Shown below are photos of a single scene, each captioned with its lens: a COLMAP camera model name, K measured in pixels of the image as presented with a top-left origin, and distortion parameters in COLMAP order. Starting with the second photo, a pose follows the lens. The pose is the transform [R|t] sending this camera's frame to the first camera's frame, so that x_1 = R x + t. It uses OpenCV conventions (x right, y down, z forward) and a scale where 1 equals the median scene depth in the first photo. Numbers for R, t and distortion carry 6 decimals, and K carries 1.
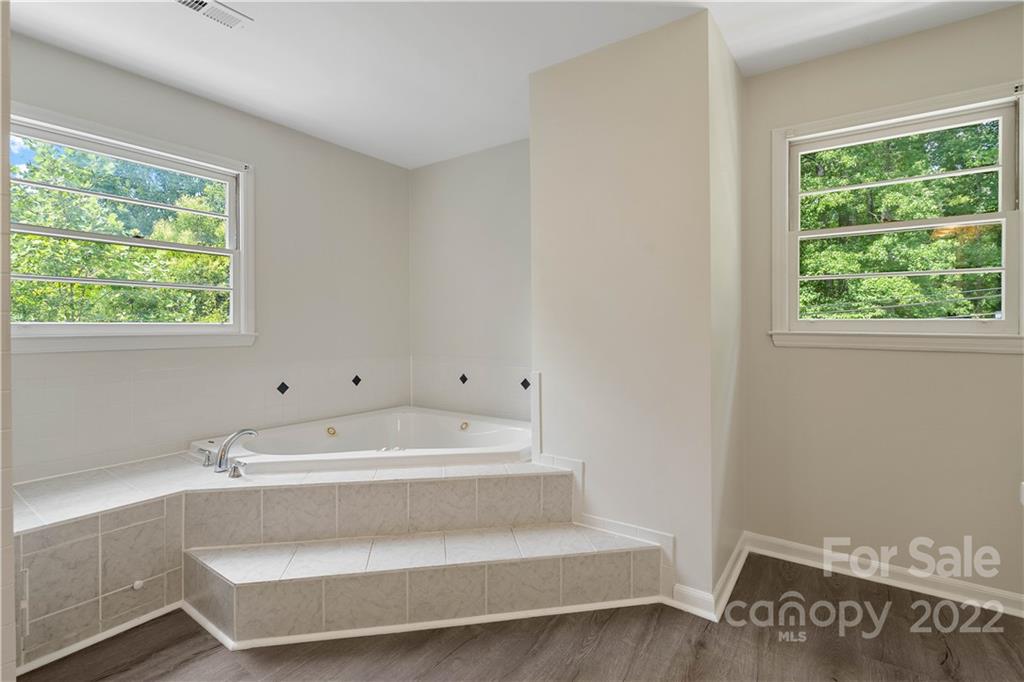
lens RADIAL K [[474.2, 0, 512.3], [0, 474.2, 332.7], [0, 0, 1]] dist [-0.003191, 0.002046]
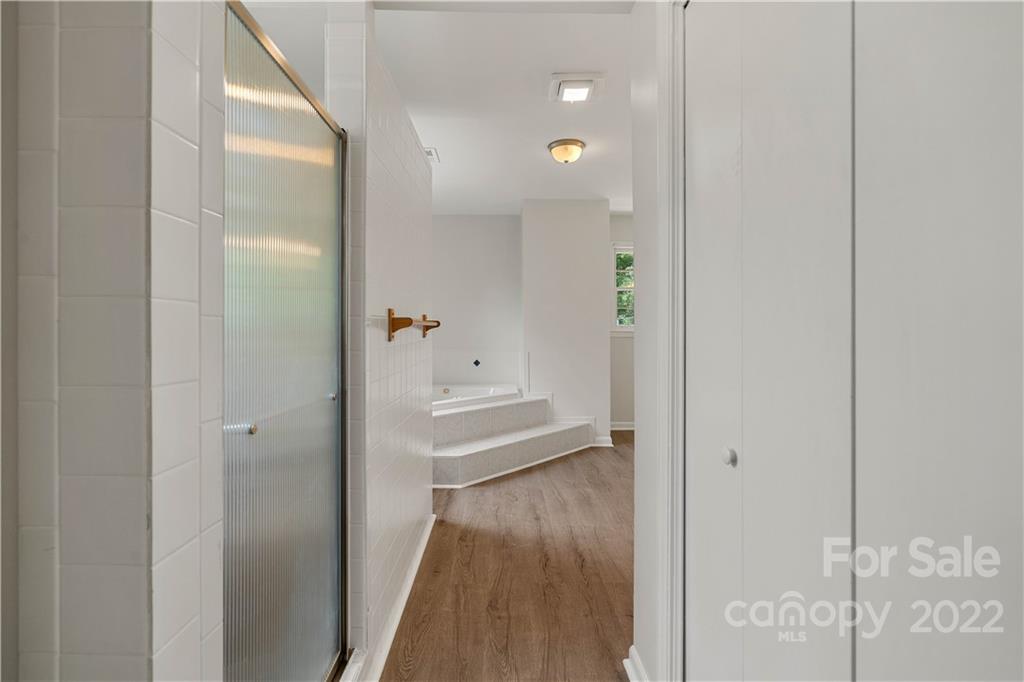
lens RADIAL K [[474.2, 0, 511.2], [0, 474.2, 334.8], [0, 0, 1]] dist [-0.003191, 0.002046]
pose [[0.803136, -0.009358, 0.595722, -1.327847], [0.011292, 0.999936, 0.000484, 0.016571], [-0.595688, 0.006338, 0.803191, -0.612238]]
